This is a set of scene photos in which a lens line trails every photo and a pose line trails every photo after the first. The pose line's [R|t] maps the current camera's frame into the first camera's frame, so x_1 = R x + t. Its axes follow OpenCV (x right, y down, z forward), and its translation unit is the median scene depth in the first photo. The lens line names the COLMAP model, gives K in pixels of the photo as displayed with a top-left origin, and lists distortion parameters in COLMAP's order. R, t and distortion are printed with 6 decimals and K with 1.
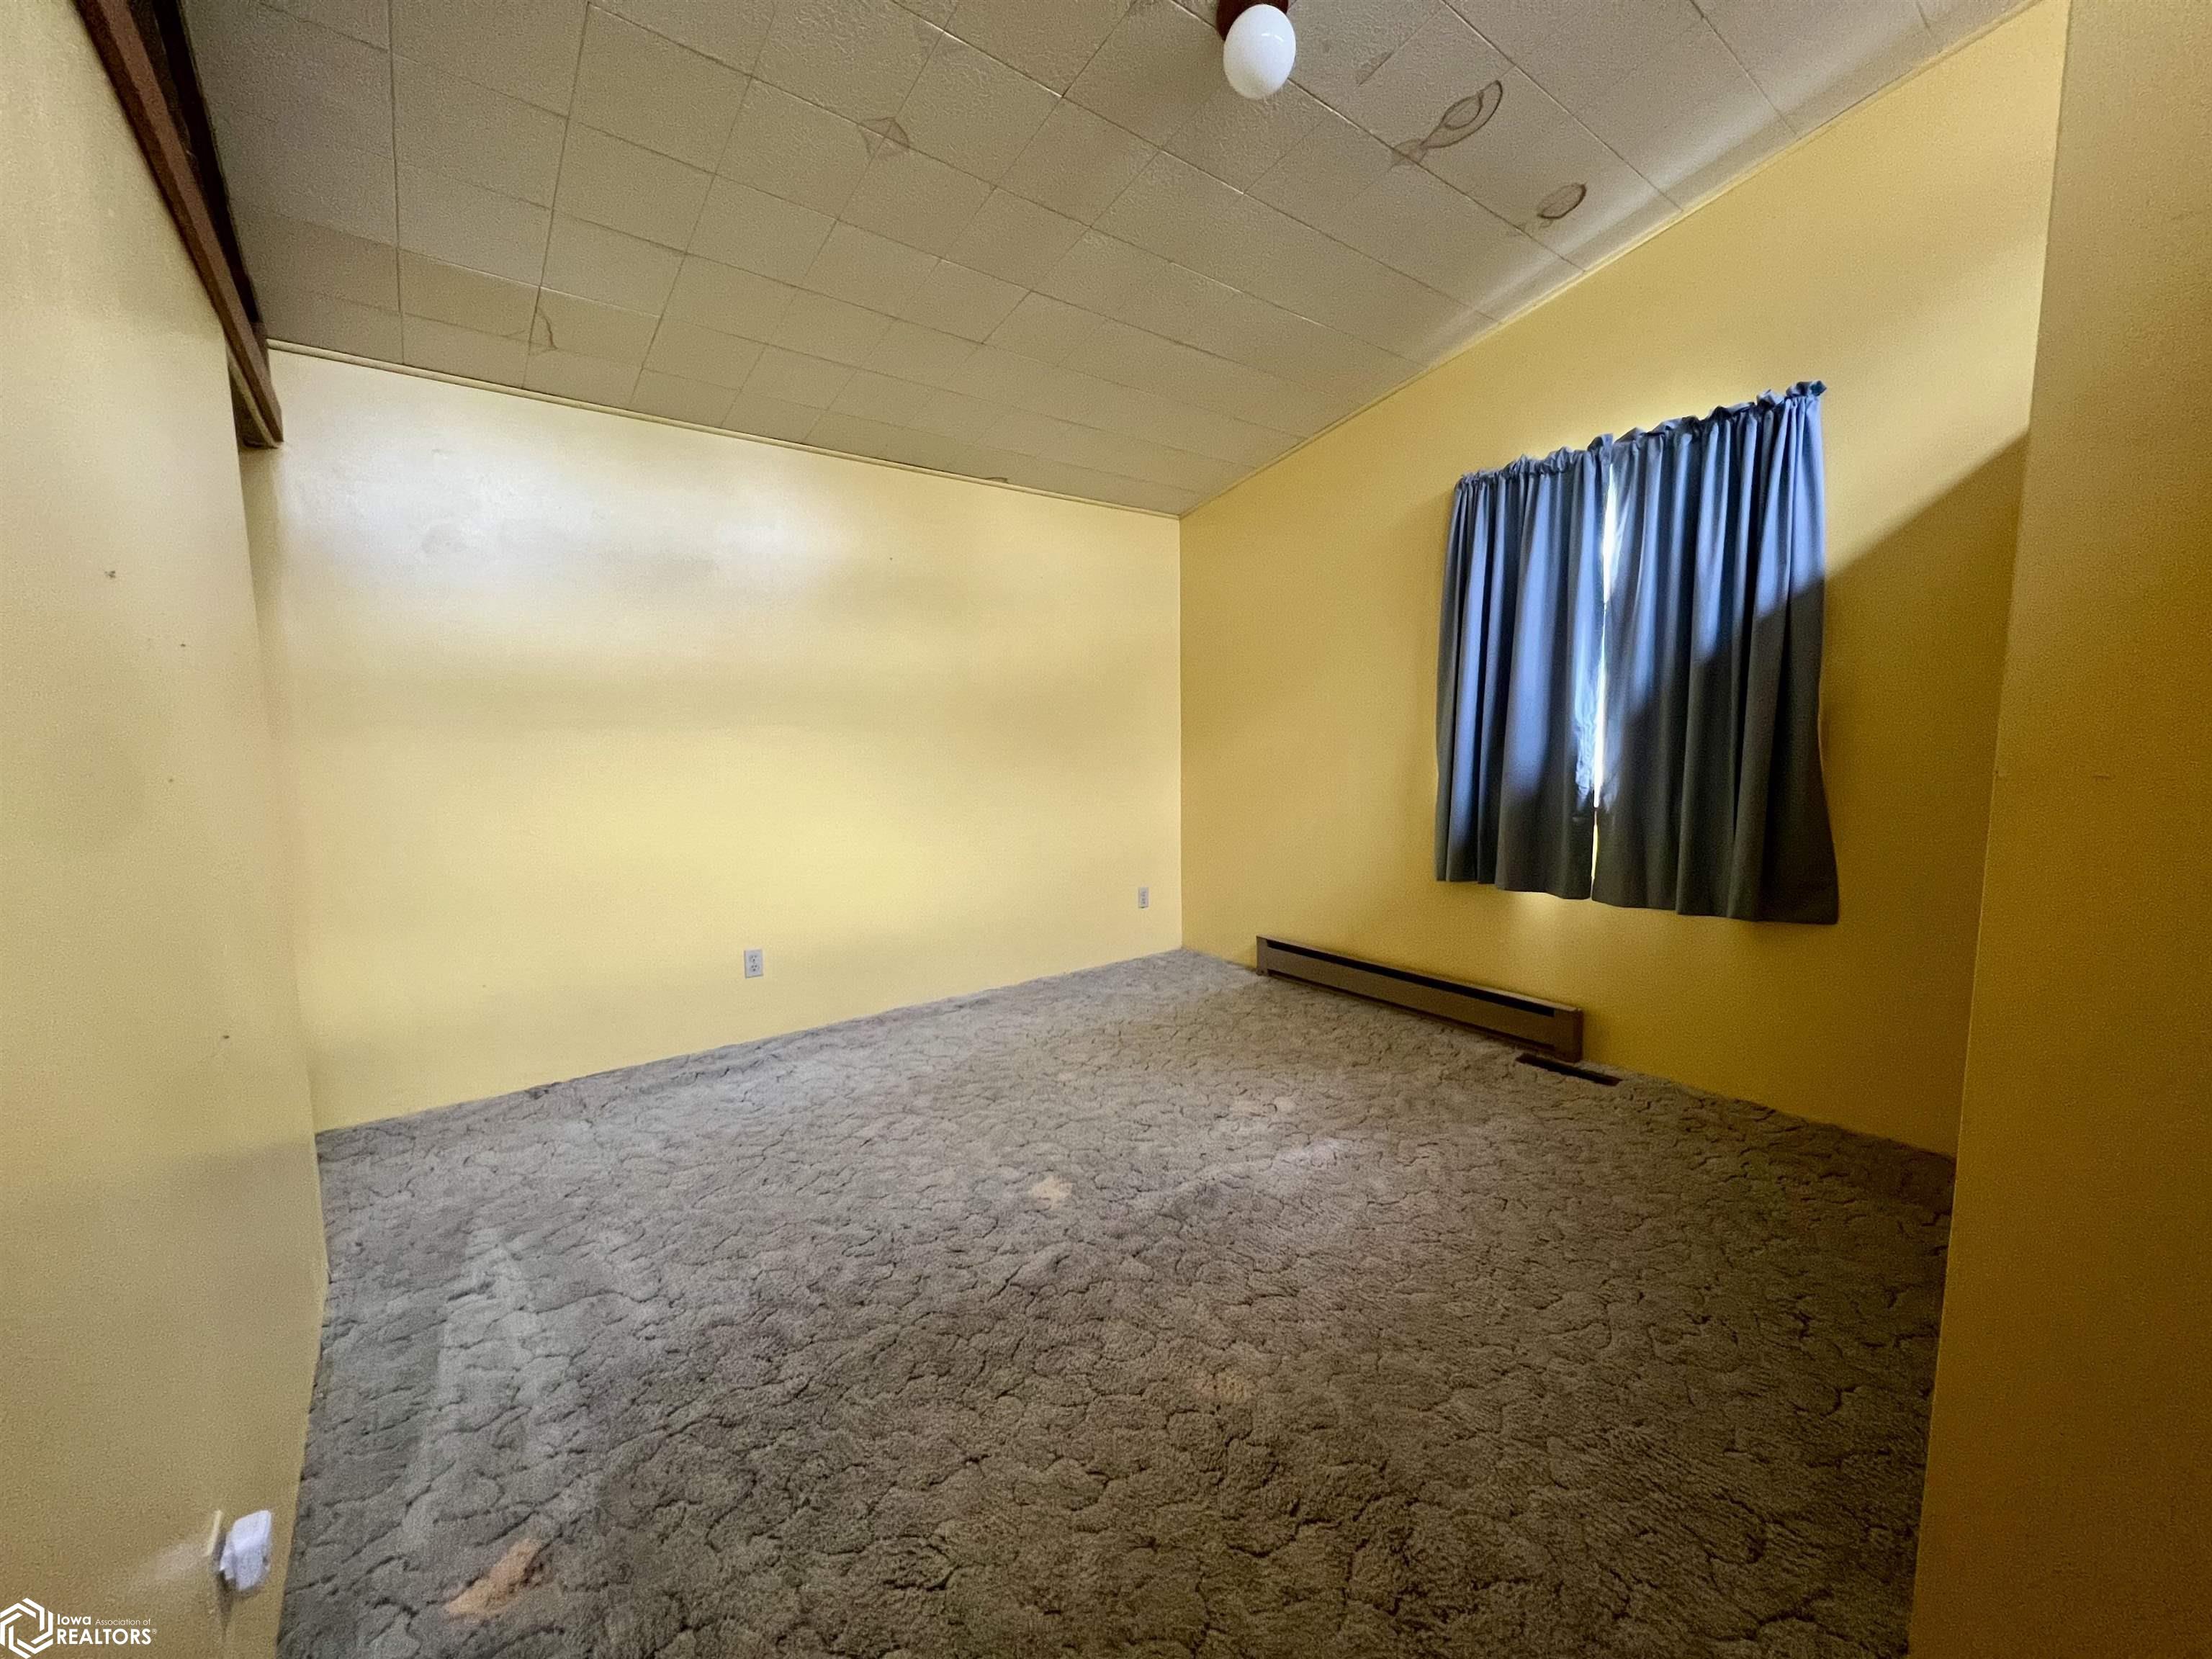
lens RADIAL K [[883.1, 0, 1109.1], [0, 883.1, 829.3], [0, 0, 1]] dist [-0.000384, 0.000568]
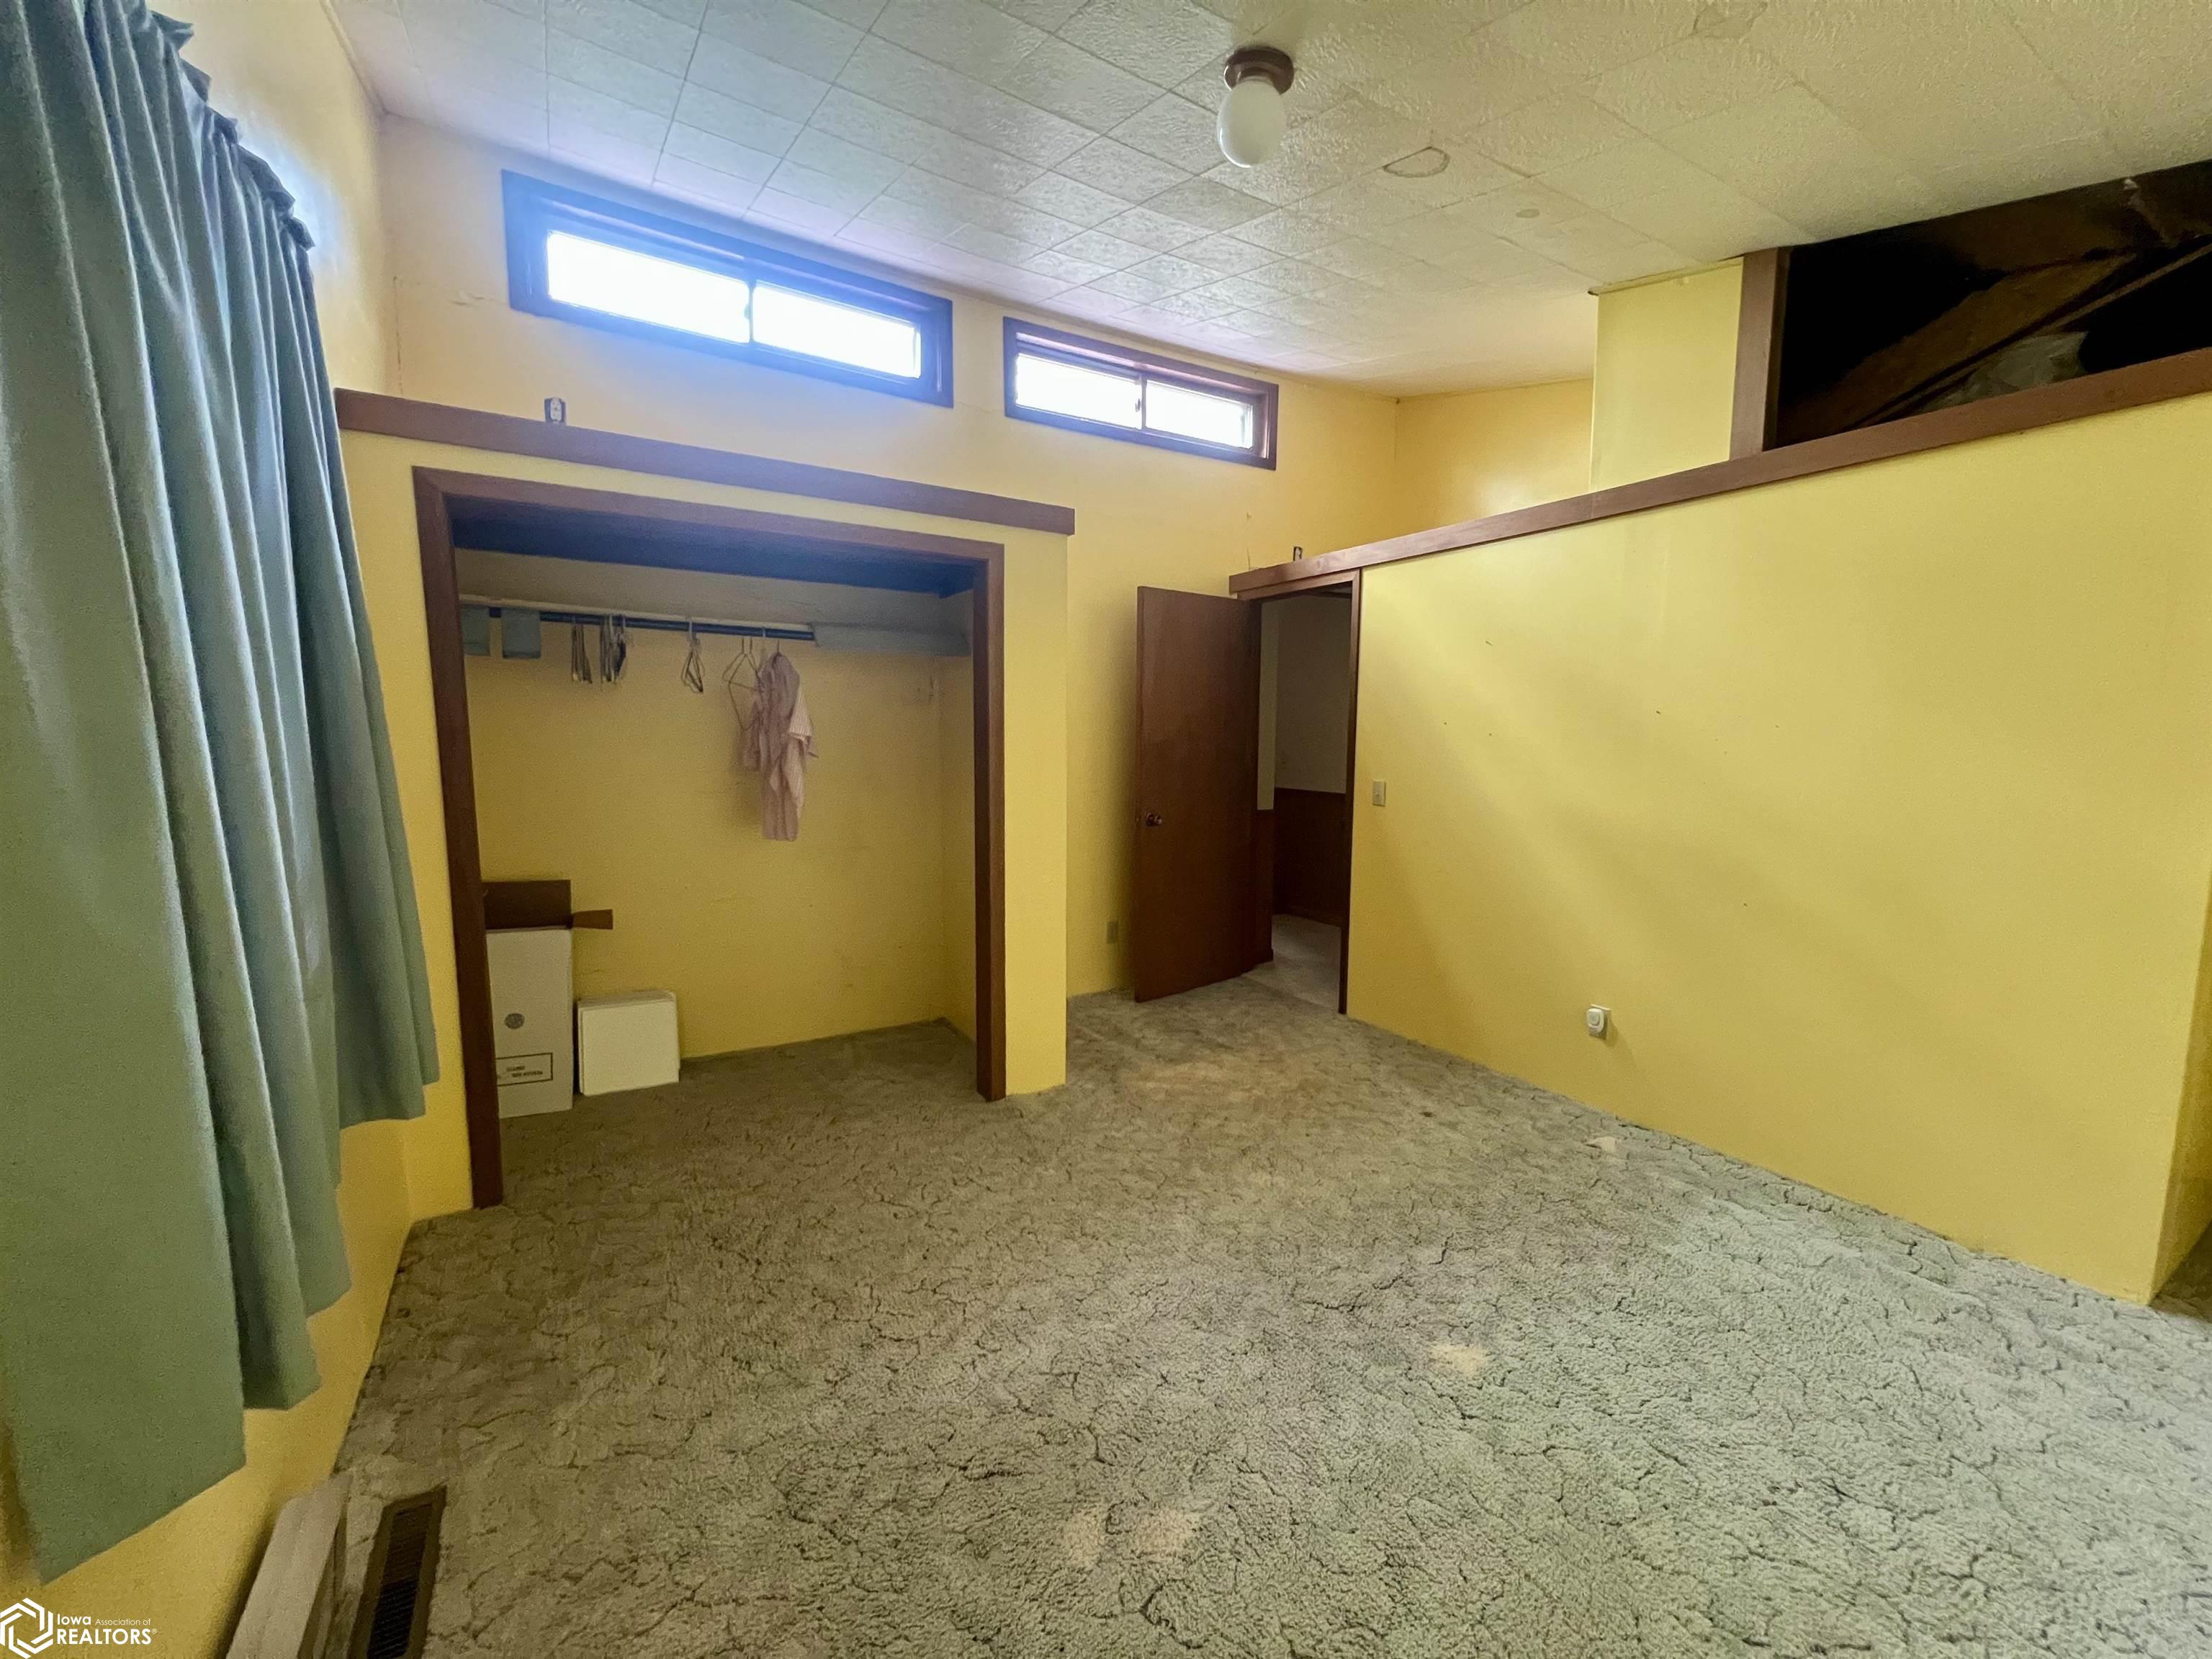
lens RADIAL K [[883.1, 0, 1109.1], [0, 883.1, 829.3], [0, 0, 1]] dist [-0.000384, 0.000568]
pose [[-0.991372, -0.009488, 0.130736, 0.192385], [0.019322, 0.975903, 0.217349, -0.310715], [-0.129648, 0.218000, -0.967299, 2.234119]]
